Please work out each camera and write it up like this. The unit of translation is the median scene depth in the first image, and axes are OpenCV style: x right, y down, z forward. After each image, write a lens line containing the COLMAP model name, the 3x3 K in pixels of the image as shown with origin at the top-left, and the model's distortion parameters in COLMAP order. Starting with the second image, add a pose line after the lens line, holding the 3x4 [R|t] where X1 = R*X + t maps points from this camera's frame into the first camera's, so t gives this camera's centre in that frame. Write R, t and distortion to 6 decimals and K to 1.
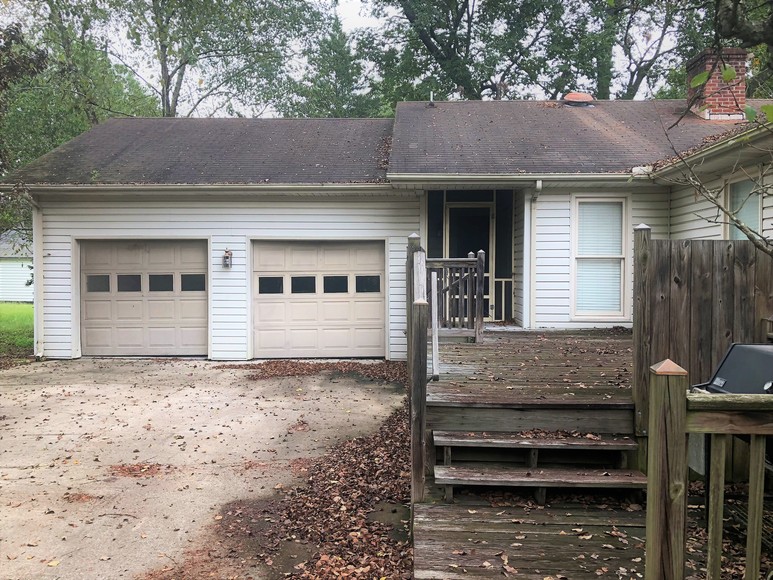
lens RADIAL K [[632.6, 0, 383.0], [0, 632.6, 294.3], [0, 0, 1]] dist [0.030713, -0.020783]
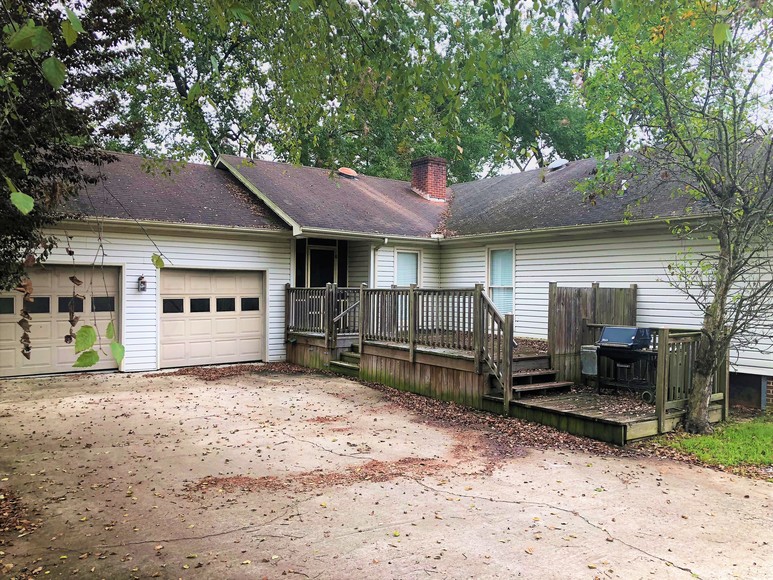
lens RADIAL K [[632.6, 0, 391.0], [0, 632.6, 288.4], [0, 0, 1]] dist [0.030713, -0.020783]
pose [[0.778524, 0.009315, 0.627545, -0.617141], [0.012717, 0.999450, -0.030613, -0.005309], [-0.627485, 0.031814, 0.777978, -0.191489]]
